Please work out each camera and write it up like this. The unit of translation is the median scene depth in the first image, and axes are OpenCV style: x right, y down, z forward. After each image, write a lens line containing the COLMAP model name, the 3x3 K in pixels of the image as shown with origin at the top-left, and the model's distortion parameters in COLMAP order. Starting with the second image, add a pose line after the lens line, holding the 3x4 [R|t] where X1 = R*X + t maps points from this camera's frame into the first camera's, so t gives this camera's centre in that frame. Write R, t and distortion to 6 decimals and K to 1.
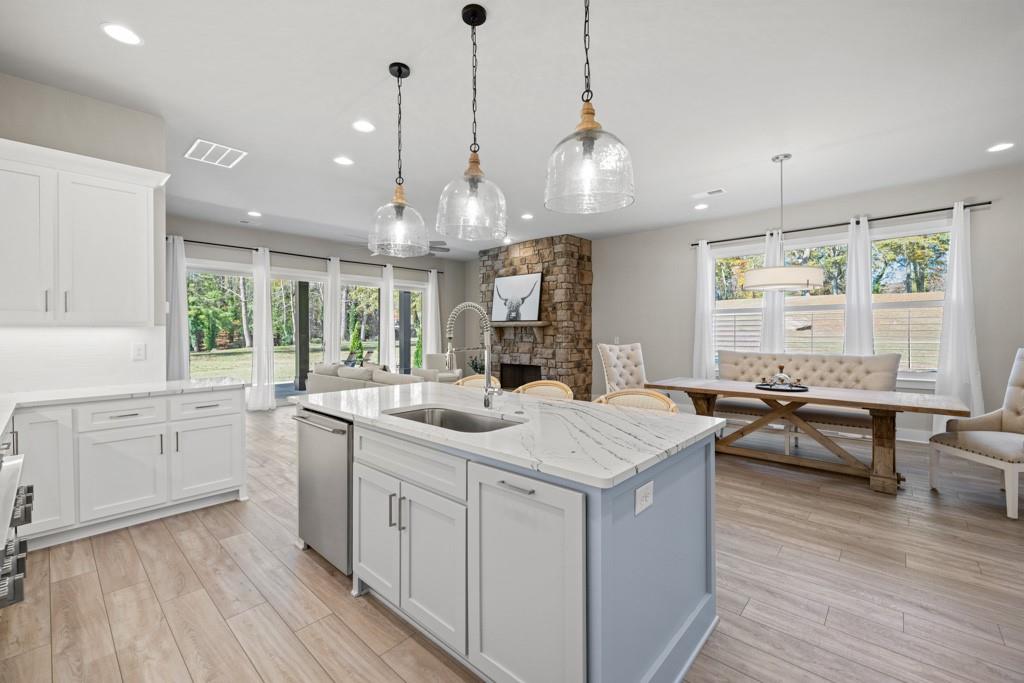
lens RADIAL K [[428.7, 0, 506.0], [0, 428.7, 332.0], [0, 0, 1]] dist [-0.000515, 0.000346]
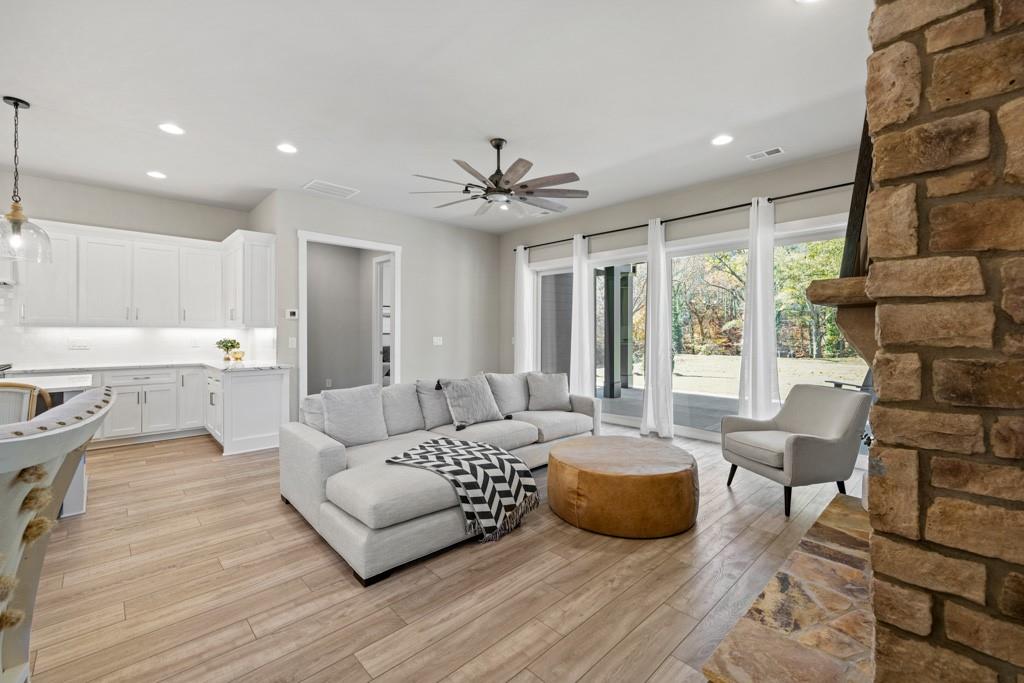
lens RADIAL K [[428.7, 0, 507.5], [0, 428.7, 332.5], [0, 0, 1]] dist [-0.000515, 0.000346]
pose [[-0.058186, 0.004061, -0.998298, 0.286600], [-0.002071, 0.999989, 0.004189, -0.000689], [0.998304, 0.002312, -0.058177, 0.832516]]
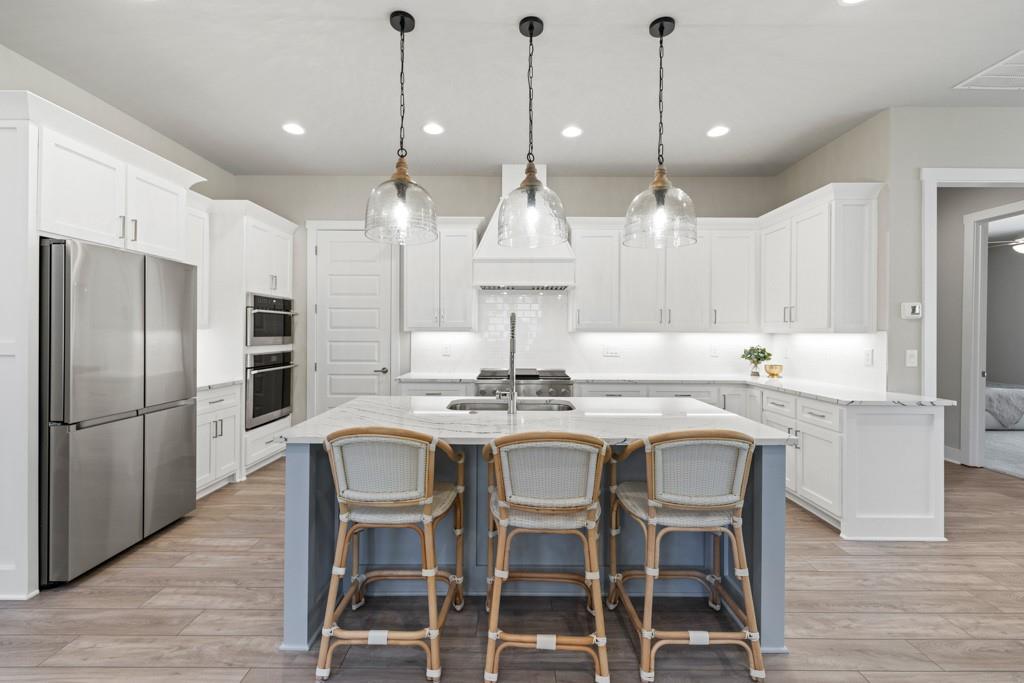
lens RADIAL K [[428.7, 0, 510.7], [0, 428.7, 332.1], [0, 0, 1]] dist [-0.000515, 0.000346]
pose [[-0.733123, -0.000308, -0.680096, 0.186355], [-0.003158, 0.999991, 0.002951, -0.005879], [0.680089, 0.004311, -0.733117, 0.495955]]
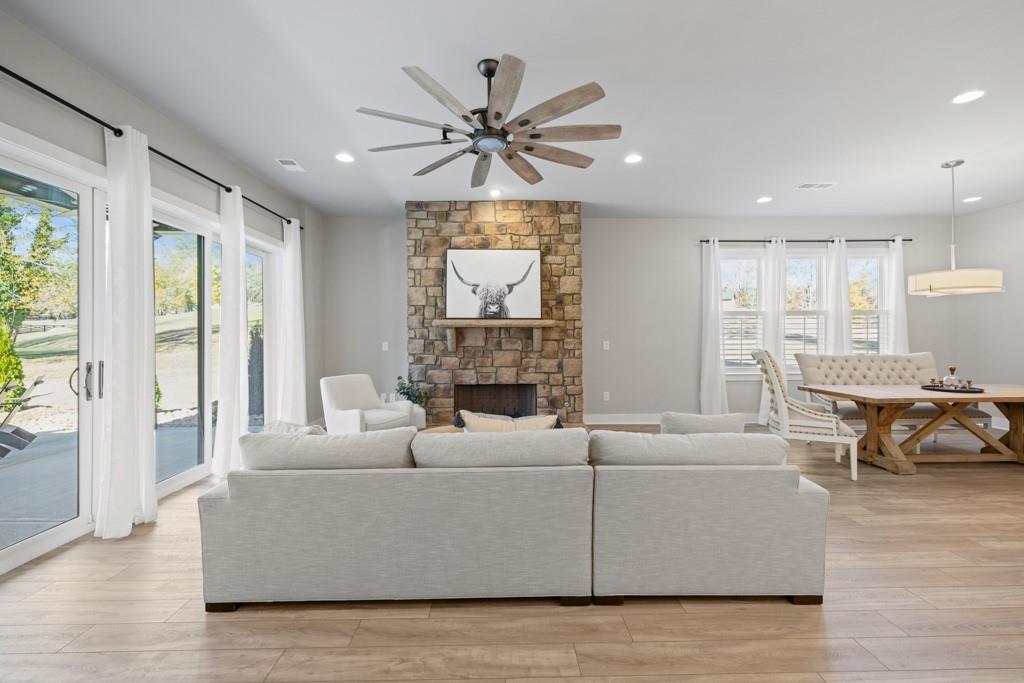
lens RADIAL K [[428.7, 0, 506.6], [0, 428.7, 337.4], [0, 0, 1]] dist [-0.000515, 0.000346]
pose [[0.715432, -0.006412, 0.698653, -0.438493], [0.002859, 0.999976, 0.006251, -0.001001], [-0.698677, -0.002475, 0.715433, 0.534661]]
